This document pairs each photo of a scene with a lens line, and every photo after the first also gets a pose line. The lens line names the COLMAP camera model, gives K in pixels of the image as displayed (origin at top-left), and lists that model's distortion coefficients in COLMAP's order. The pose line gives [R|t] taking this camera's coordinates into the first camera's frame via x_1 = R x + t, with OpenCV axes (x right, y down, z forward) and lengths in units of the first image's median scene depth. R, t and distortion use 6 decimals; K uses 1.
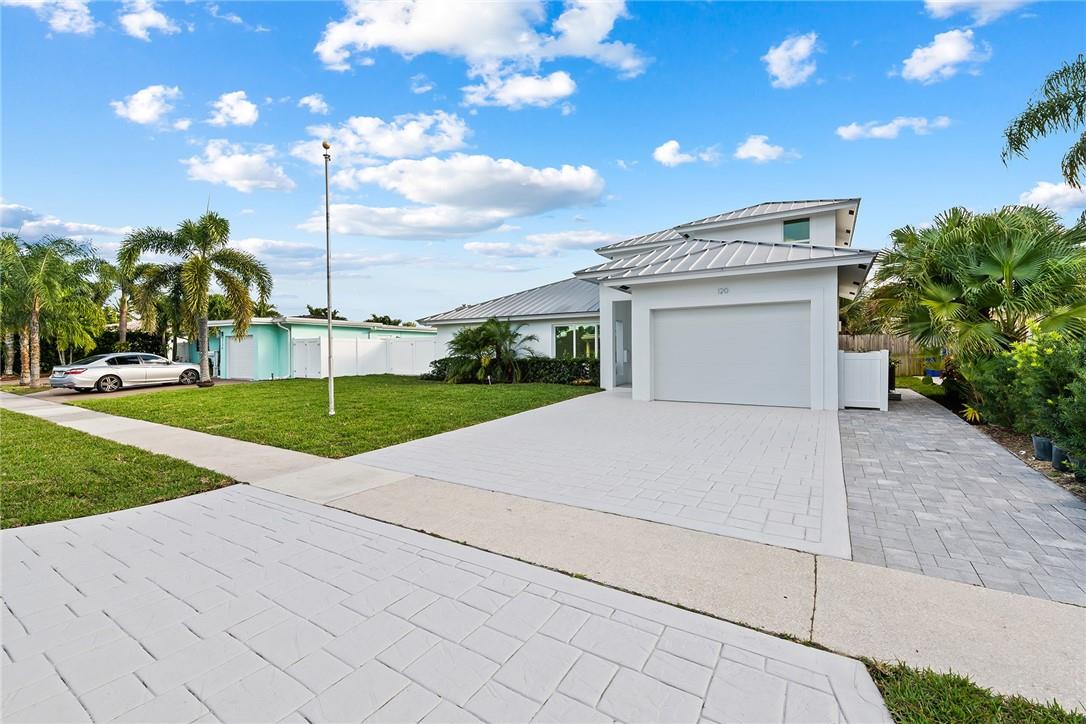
lens RADIAL K [[451.4, 0, 543.0], [0, 451.4, 362.0], [0, 0, 1]] dist [0.000185, 0.000031]
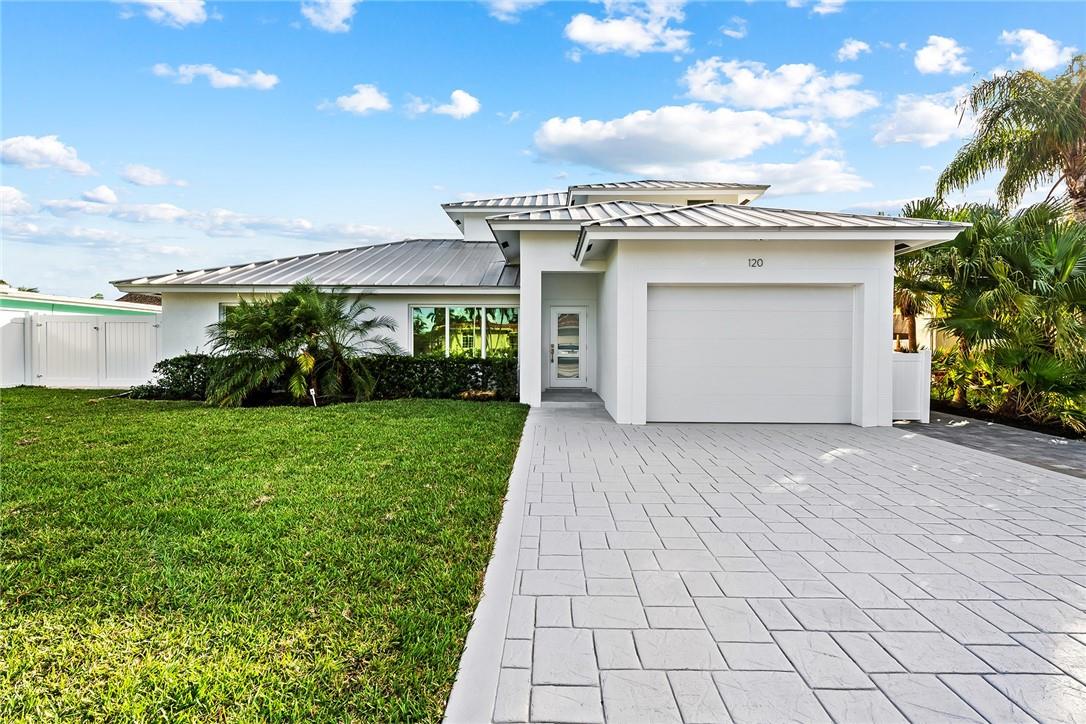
lens RADIAL K [[495.9, 0, 543.0], [0, 495.9, 362.0], [0, 0, 1]] dist [0.002615, 0.000646]
pose [[0.865123, -0.007203, 0.501507, -0.170441], [0.001562, 0.999931, 0.011666, -0.008762], [-0.501557, -0.009309, 0.865075, 0.314329]]
